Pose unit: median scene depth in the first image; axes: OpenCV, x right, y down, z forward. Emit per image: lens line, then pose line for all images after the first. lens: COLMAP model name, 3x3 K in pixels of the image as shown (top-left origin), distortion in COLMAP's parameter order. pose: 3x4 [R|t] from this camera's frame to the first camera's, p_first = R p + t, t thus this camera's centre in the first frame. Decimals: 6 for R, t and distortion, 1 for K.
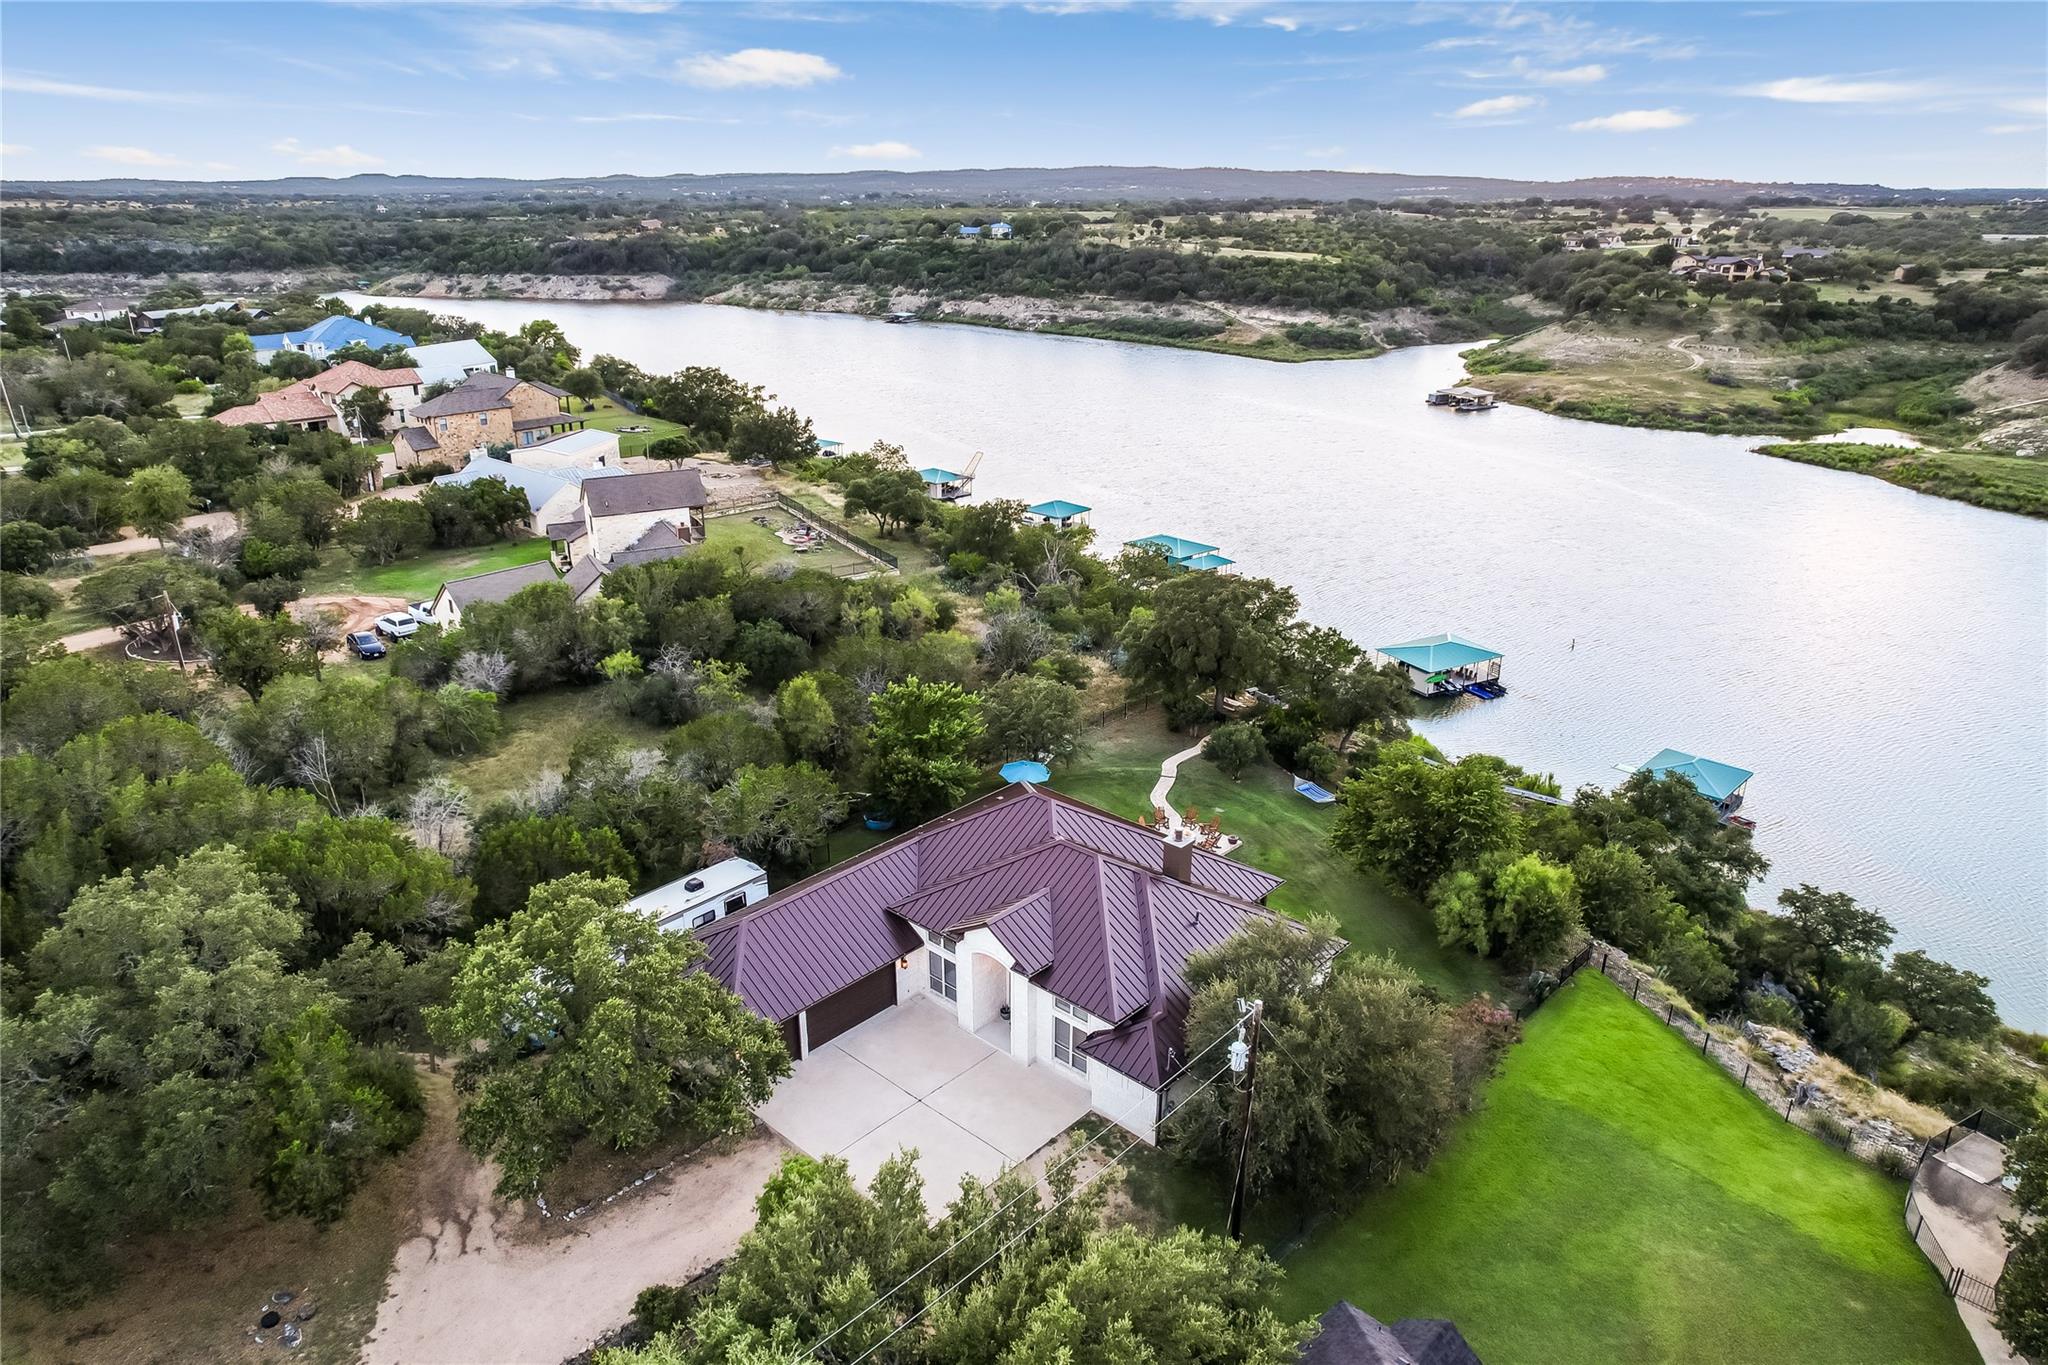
lens RADIAL K [[1259.1, 0, 1031.9], [0, 1259.1, 734.0], [0, 0, 1]] dist [-0.082187, 0.067302]
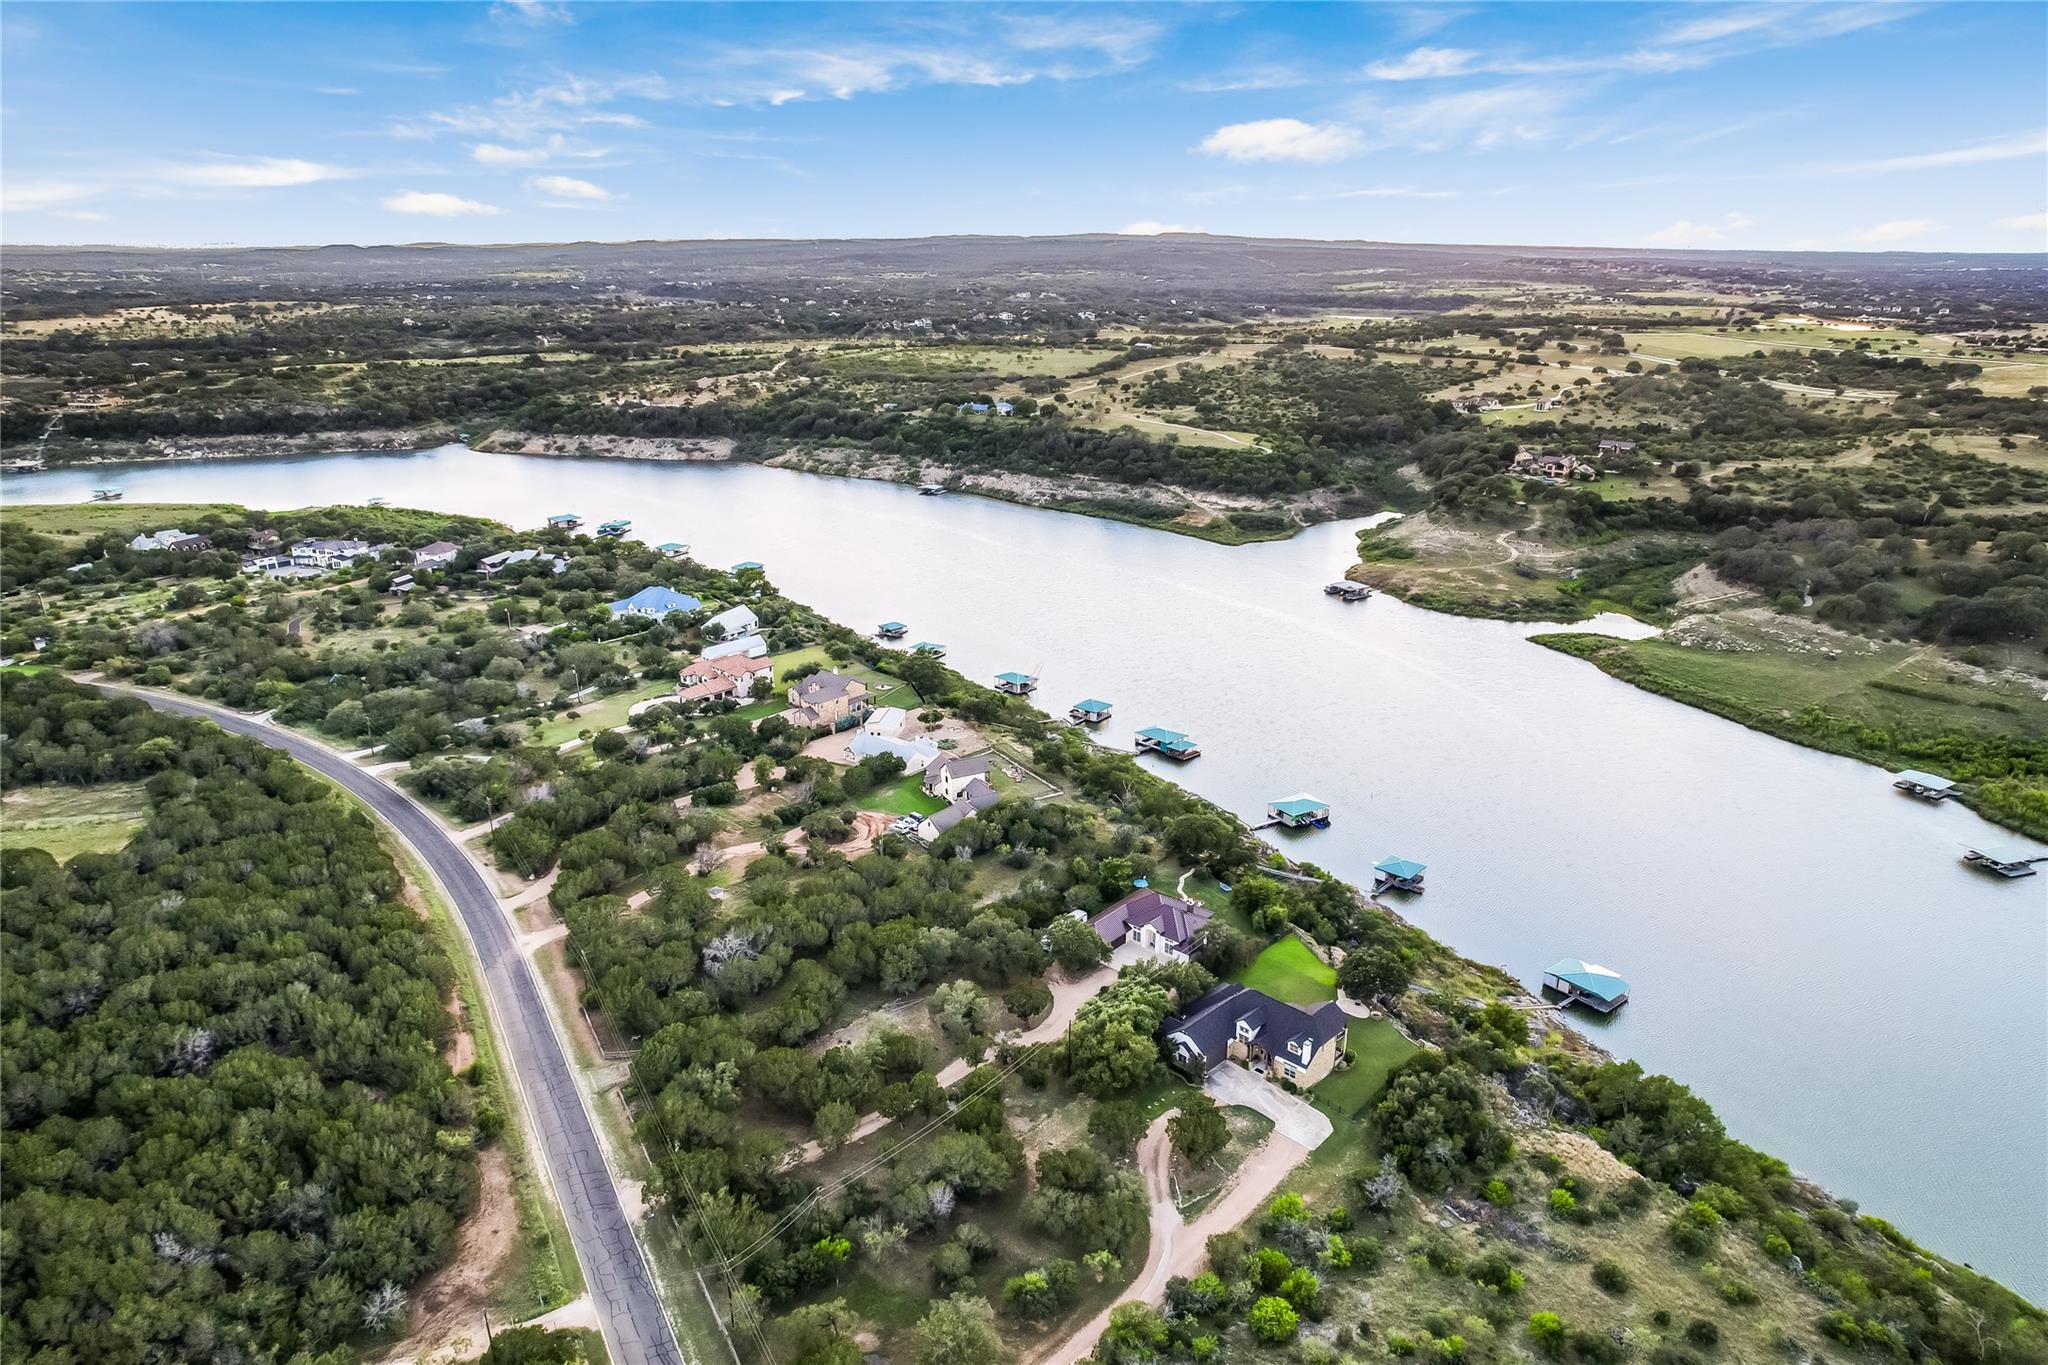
lens RADIAL K [[1259.1, 0, 1031.9], [0, 1259.1, 734.0], [0, 0, 1]] dist [-0.082187, 0.067302]
pose [[0.999376, -0.011792, 0.033282, -0.057858], [0.013138, 0.999092, -0.040528, -0.033819], [-0.032774, 0.040940, 0.998624, -0.339772]]
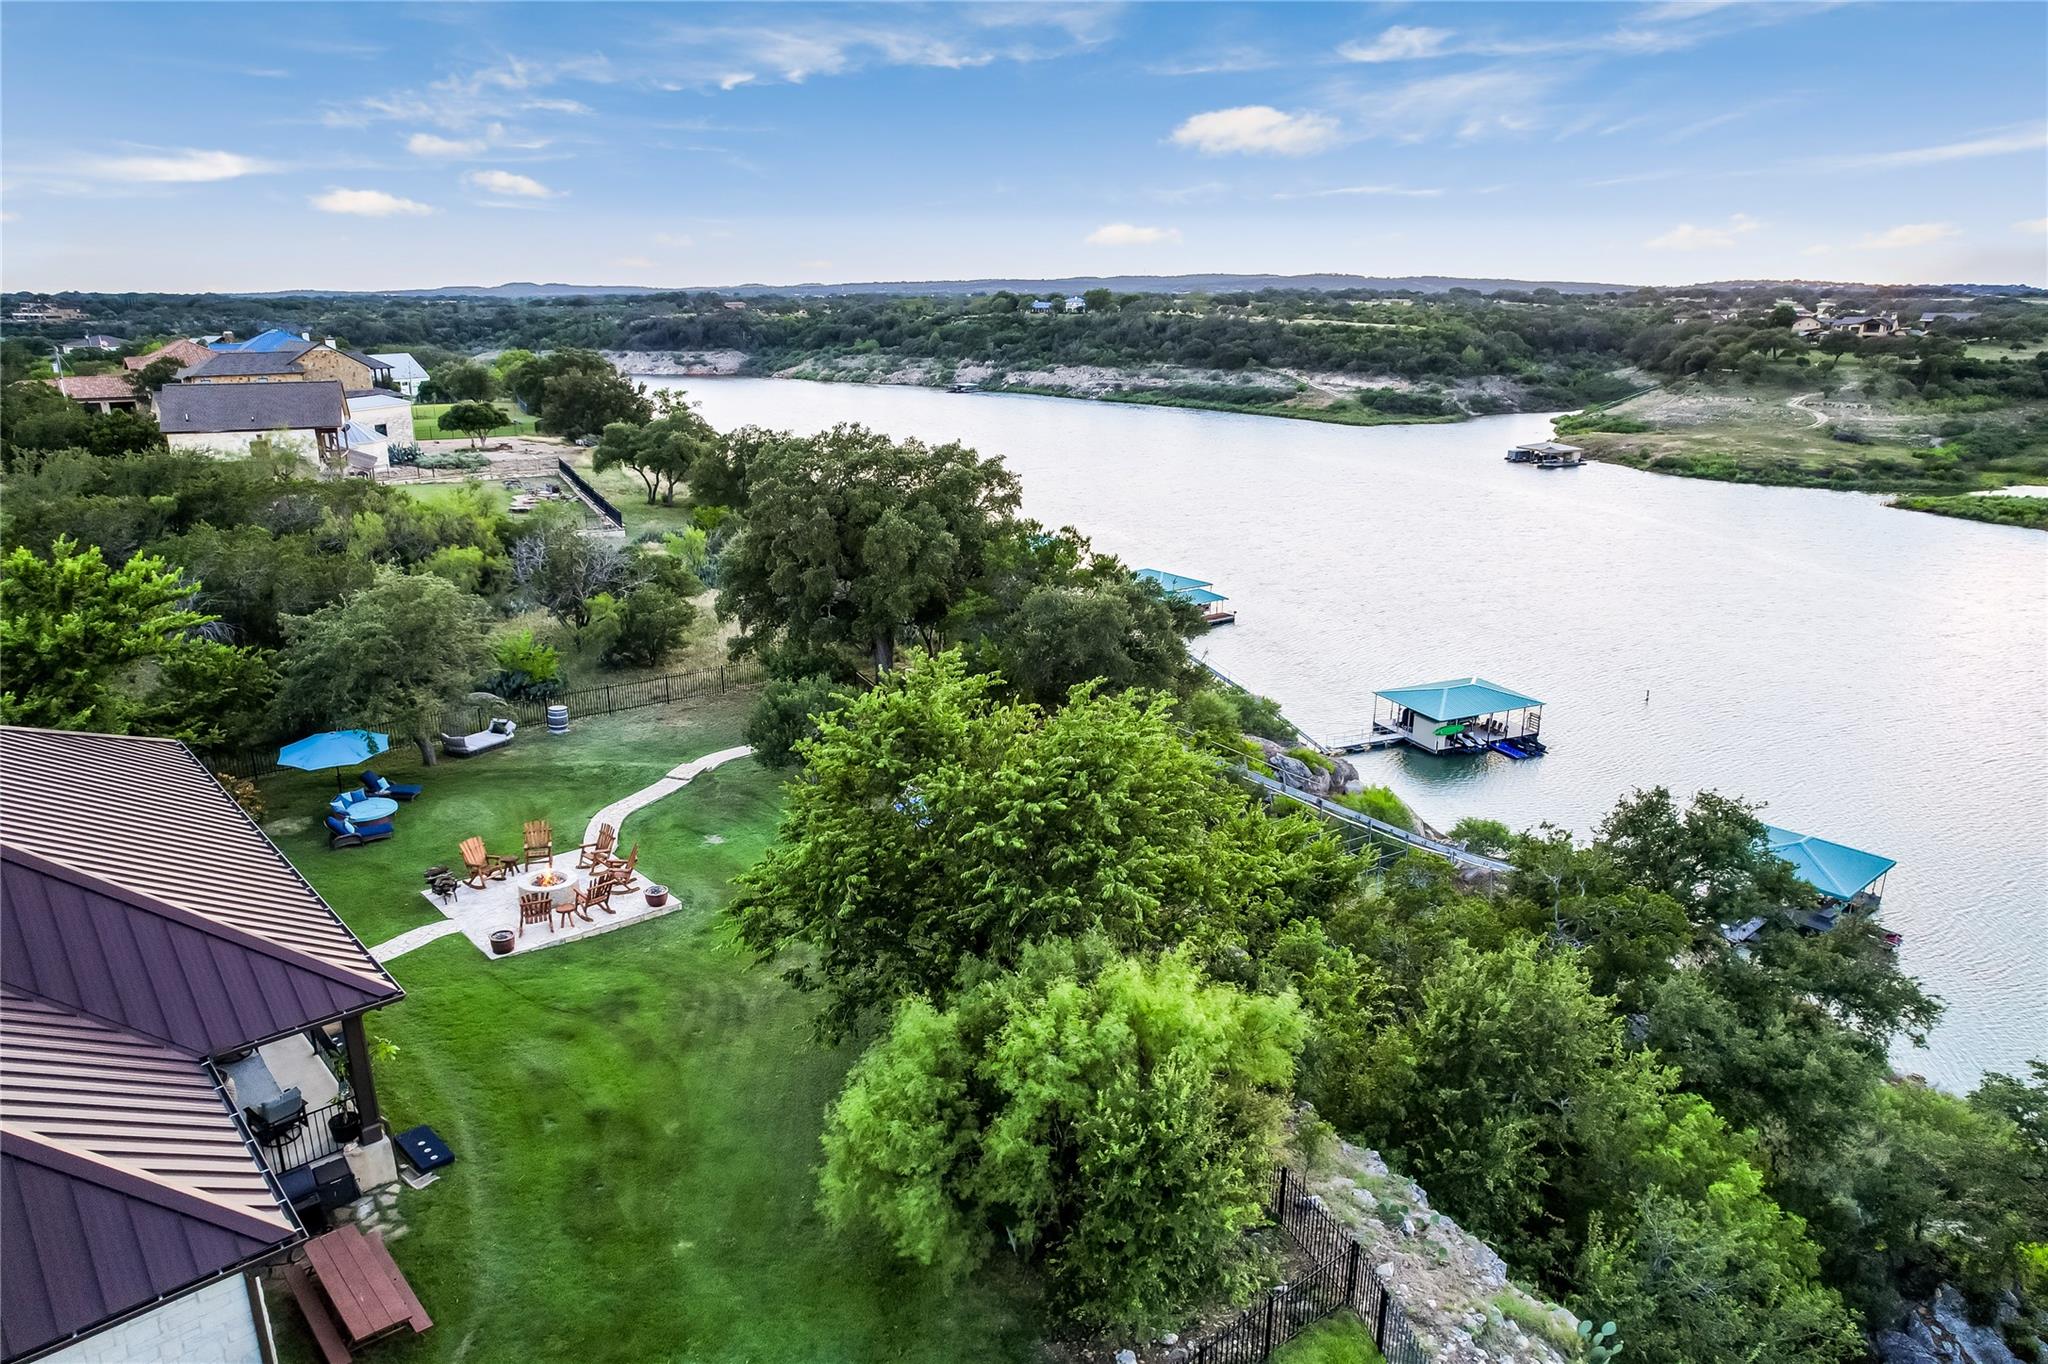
lens RADIAL K [[1259.1, 0, 1031.9], [0, 1259.1, 733.5], [0, 0, 1]] dist [-0.082187, 0.067302]
pose [[0.996185, 0.025030, -0.083600, 0.042920], [-0.031476, 0.996557, -0.076704, 0.007328], [0.081392, 0.079043, 0.993543, 0.073367]]
